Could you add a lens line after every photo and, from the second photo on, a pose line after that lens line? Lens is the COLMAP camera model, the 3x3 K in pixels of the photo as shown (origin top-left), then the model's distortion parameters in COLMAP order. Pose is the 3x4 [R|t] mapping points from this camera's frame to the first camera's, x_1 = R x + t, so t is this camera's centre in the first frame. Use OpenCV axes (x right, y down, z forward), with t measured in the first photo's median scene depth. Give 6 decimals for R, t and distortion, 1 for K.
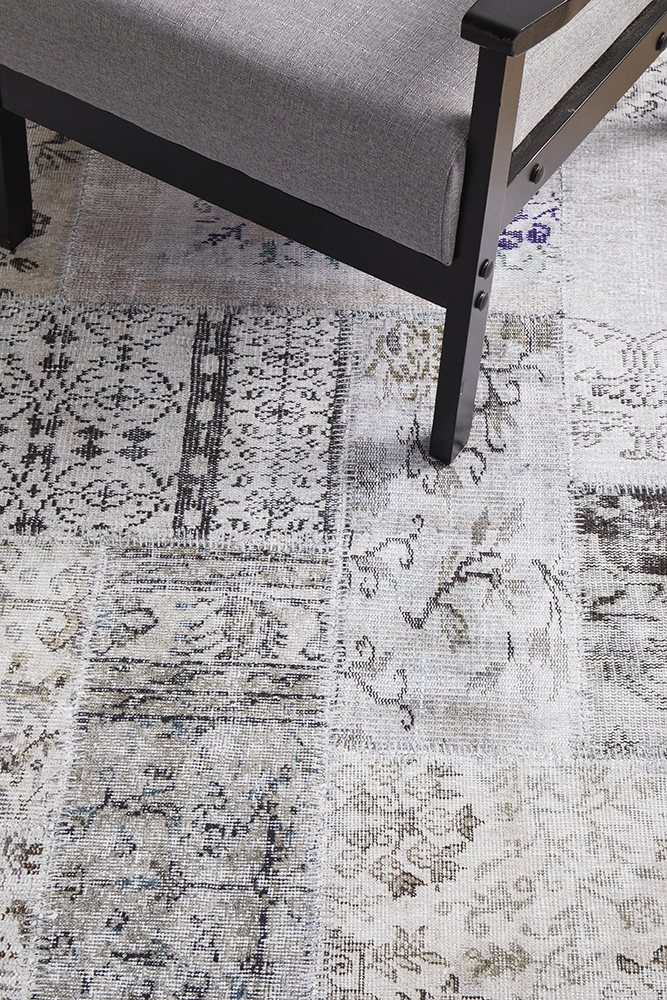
lens RADIAL K [[1808.7, 0, 333.5], [0, 1808.7, 500.0], [0, 0, 1]] dist [0.107549, 0.003110]
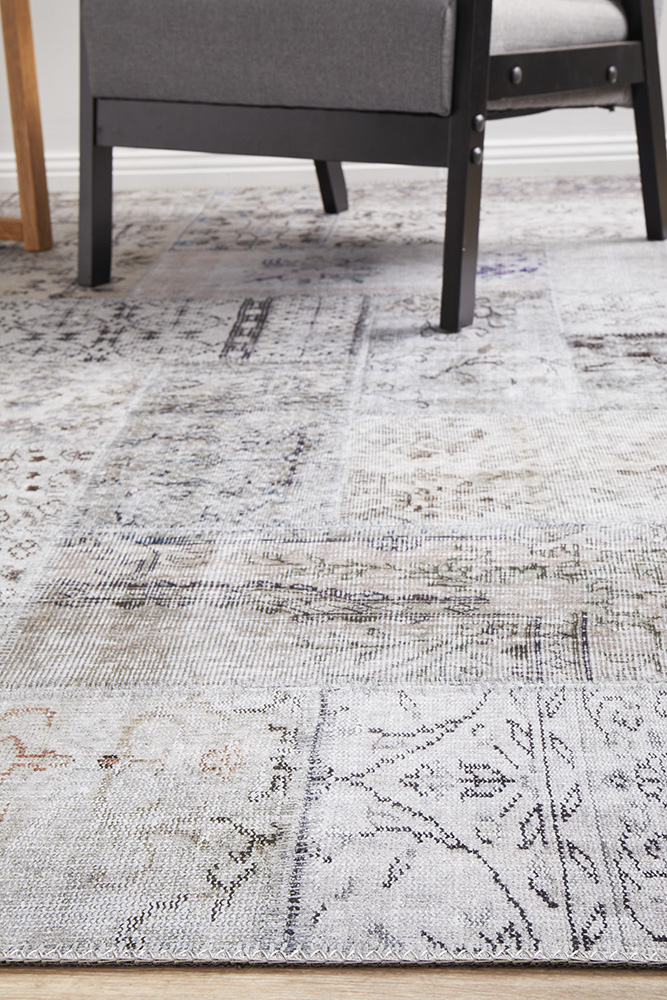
lens RADIAL K [[1808.7, 0, 333.5], [0, 1808.7, 500.0], [0, 0, 1]] dist [0.107549, 0.003110]
pose [[0.999790, -0.009196, -0.018310, 0.004700], [-0.002422, 0.834307, -0.551295, 0.712548], [0.020346, 0.551224, 0.834109, 0.085644]]
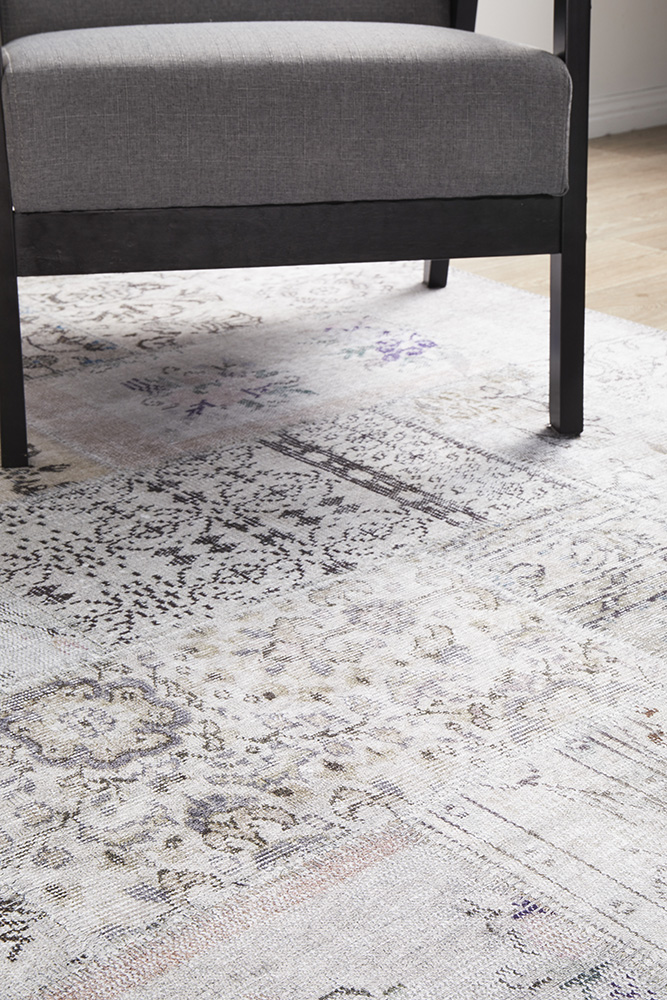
lens RADIAL K [[1808.7, 0, 333.5], [0, 1808.7, 500.0], [0, 0, 1]] dist [0.107549, 0.003110]
pose [[0.717037, -0.234186, 0.656517, -0.722962], [0.538249, 0.784475, -0.308037, 0.251472], [-0.442883, 0.574244, 0.688548, 0.372676]]
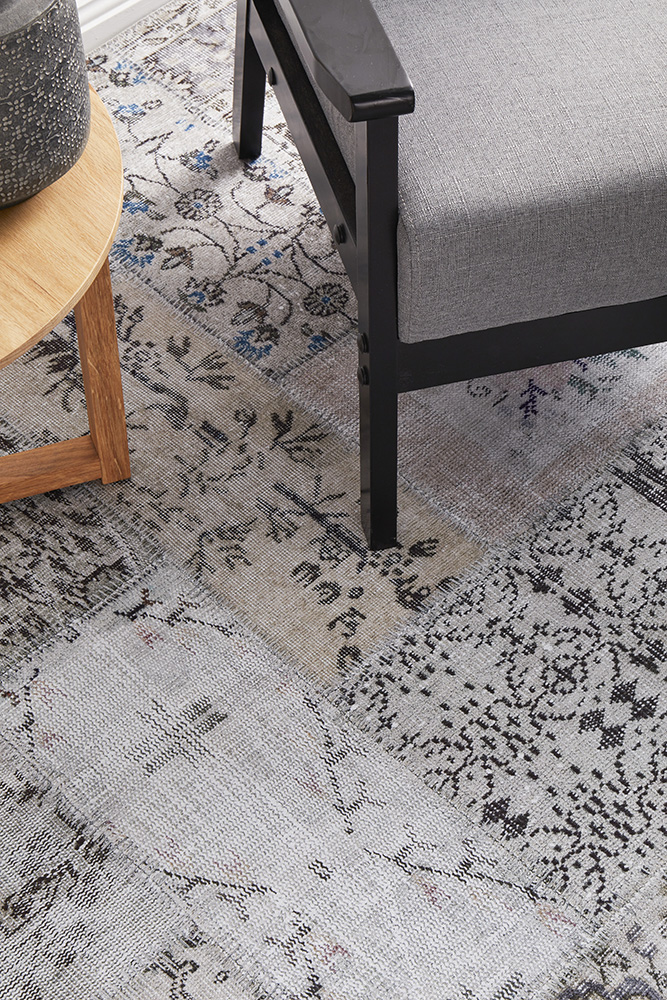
lens RADIAL K [[1808.7, 0, 333.5], [0, 1808.7, 500.0], [0, 0, 1]] dist [0.107549, 0.003110]
pose [[0.662872, -0.560152, 0.496820, -0.672531], [0.576819, 0.805109, 0.138131, -0.320107], [-0.477368, 0.195011, 0.856791, 0.309784]]
